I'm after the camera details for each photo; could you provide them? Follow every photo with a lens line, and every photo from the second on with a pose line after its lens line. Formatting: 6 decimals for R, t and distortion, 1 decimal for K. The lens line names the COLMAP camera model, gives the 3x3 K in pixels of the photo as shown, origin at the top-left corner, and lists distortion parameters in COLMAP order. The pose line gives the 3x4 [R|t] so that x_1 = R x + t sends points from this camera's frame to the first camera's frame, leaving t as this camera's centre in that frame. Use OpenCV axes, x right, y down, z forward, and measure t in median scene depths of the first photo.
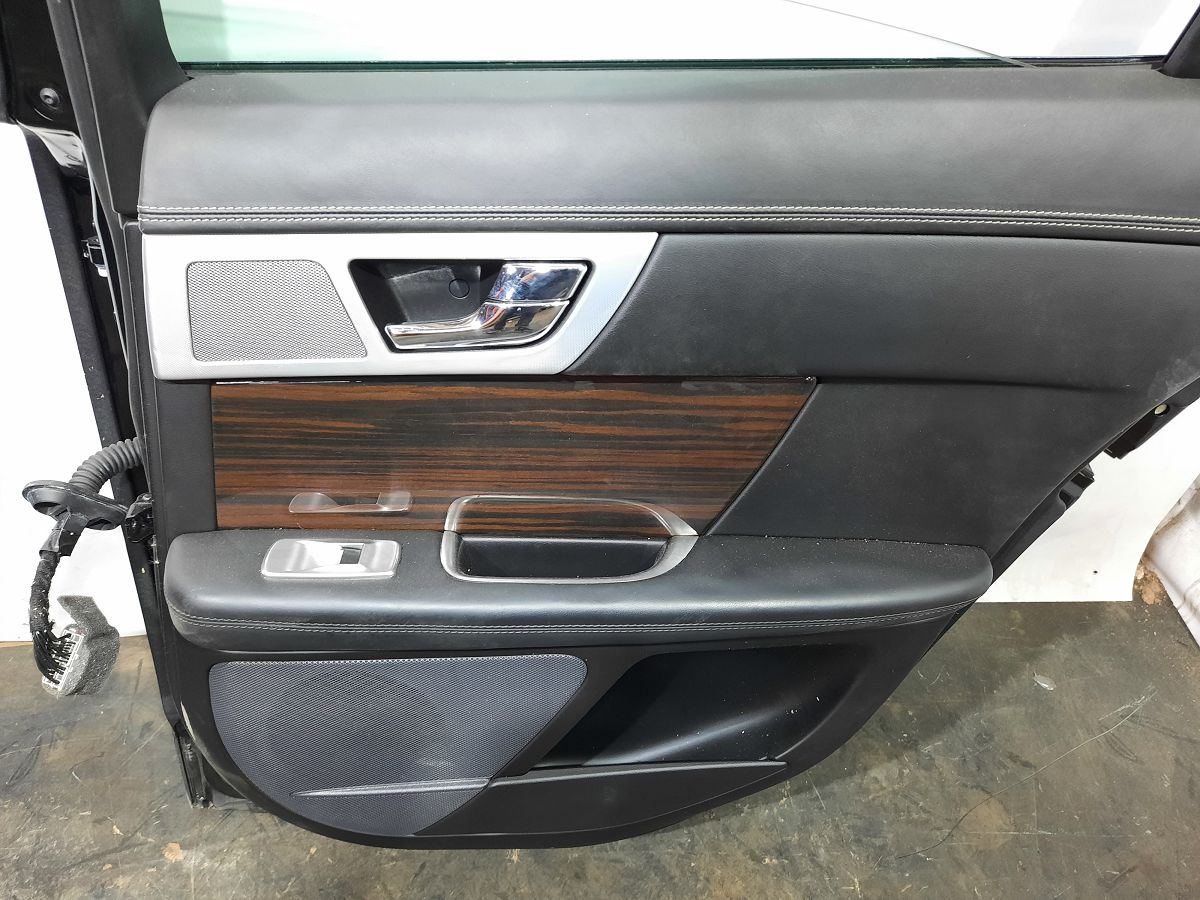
lens RADIAL K [[845.9, 0, 600.0], [0, 845.9, 450.0], [0, 0, 1]] dist [0.056664, -0.083080]
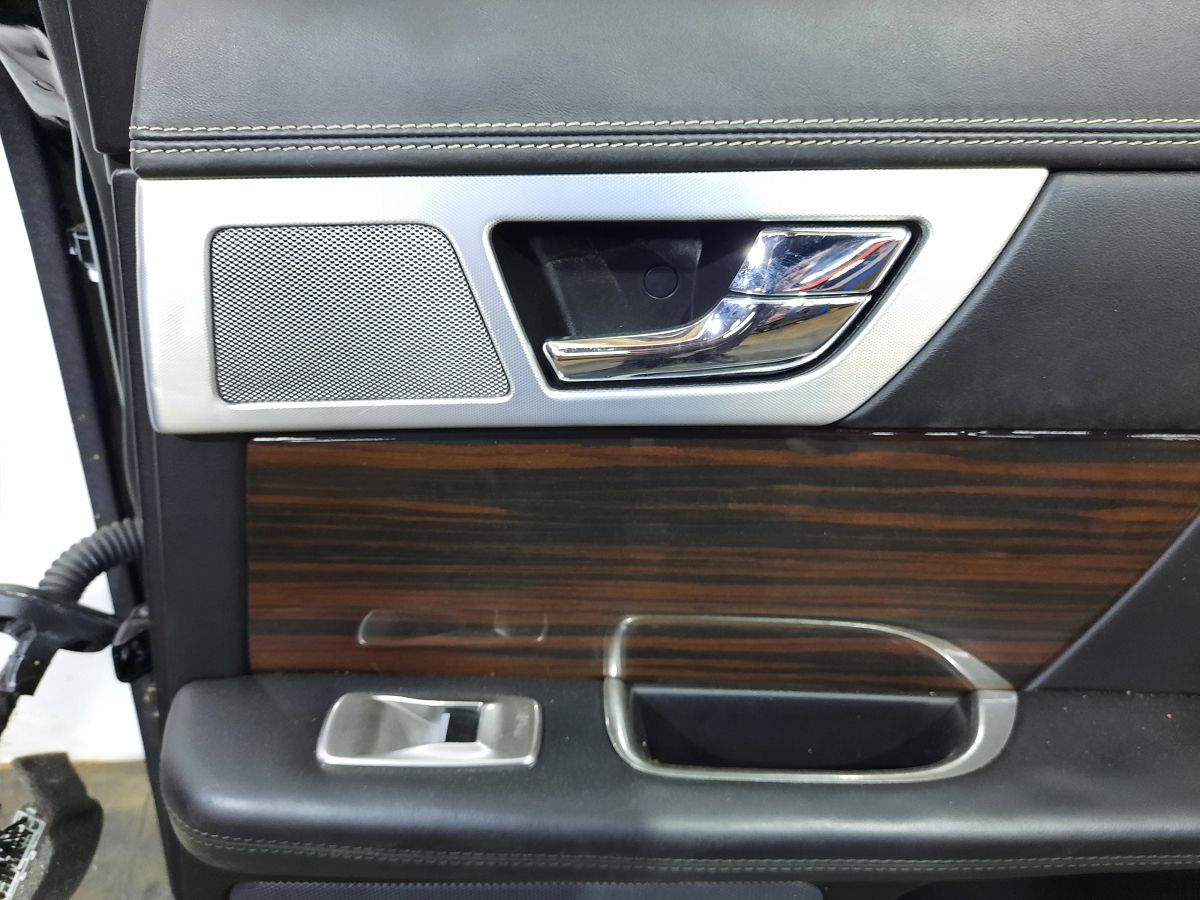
lens RADIAL K [[845.9, 0, 600.0], [0, 845.9, 450.0], [0, 0, 1]] dist [0.056664, -0.083080]
pose [[0.999242, 0.004349, -0.038690, -0.172439], [-0.007029, 0.997564, -0.069407, -0.029229], [0.038294, 0.069626, 0.996838, 0.387462]]
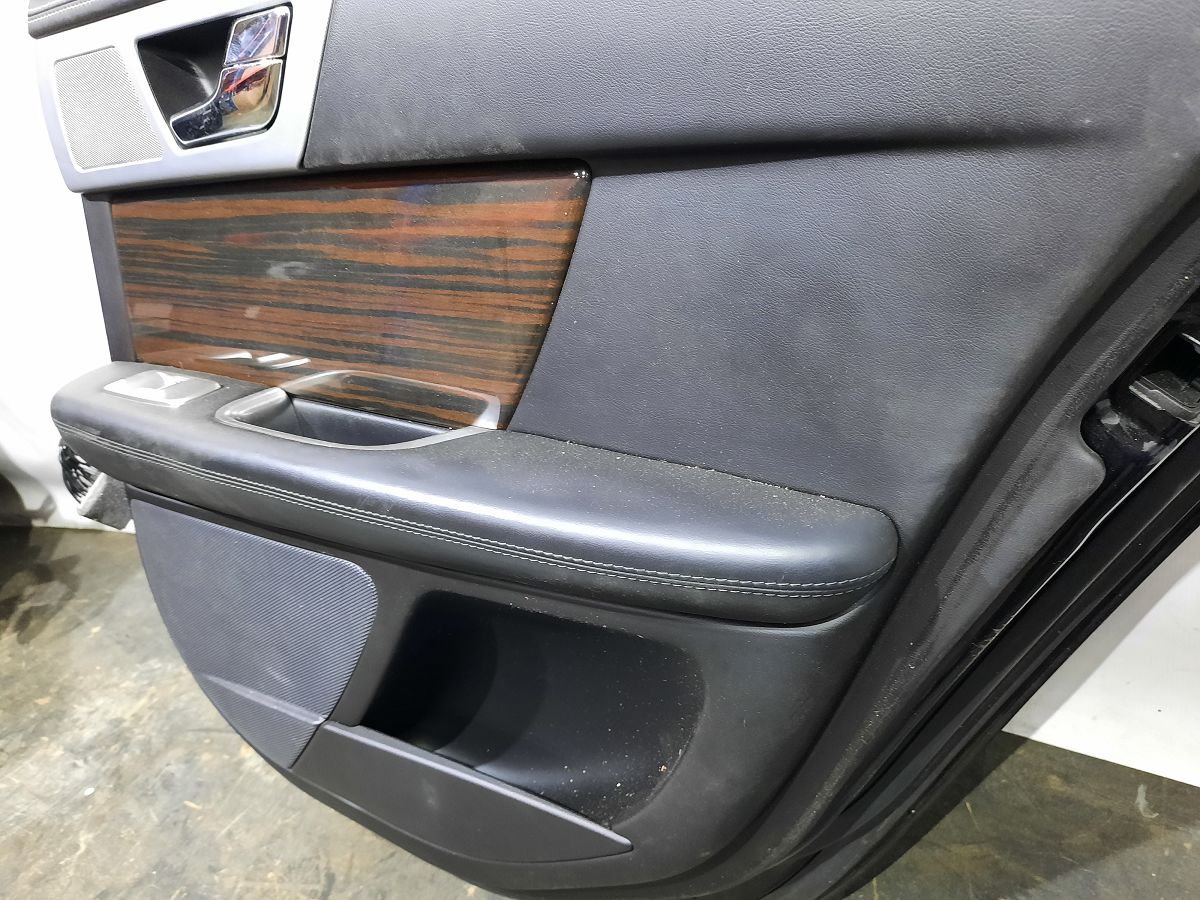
lens RADIAL K [[845.9, 0, 600.0], [0, 845.9, 450.0], [0, 0, 1]] dist [0.056664, -0.083080]
pose [[0.800881, 0.125944, -0.585429, 0.651195], [-0.213852, 0.973320, -0.083163, 0.169647], [0.559336, 0.191799, 0.806447, 0.510963]]
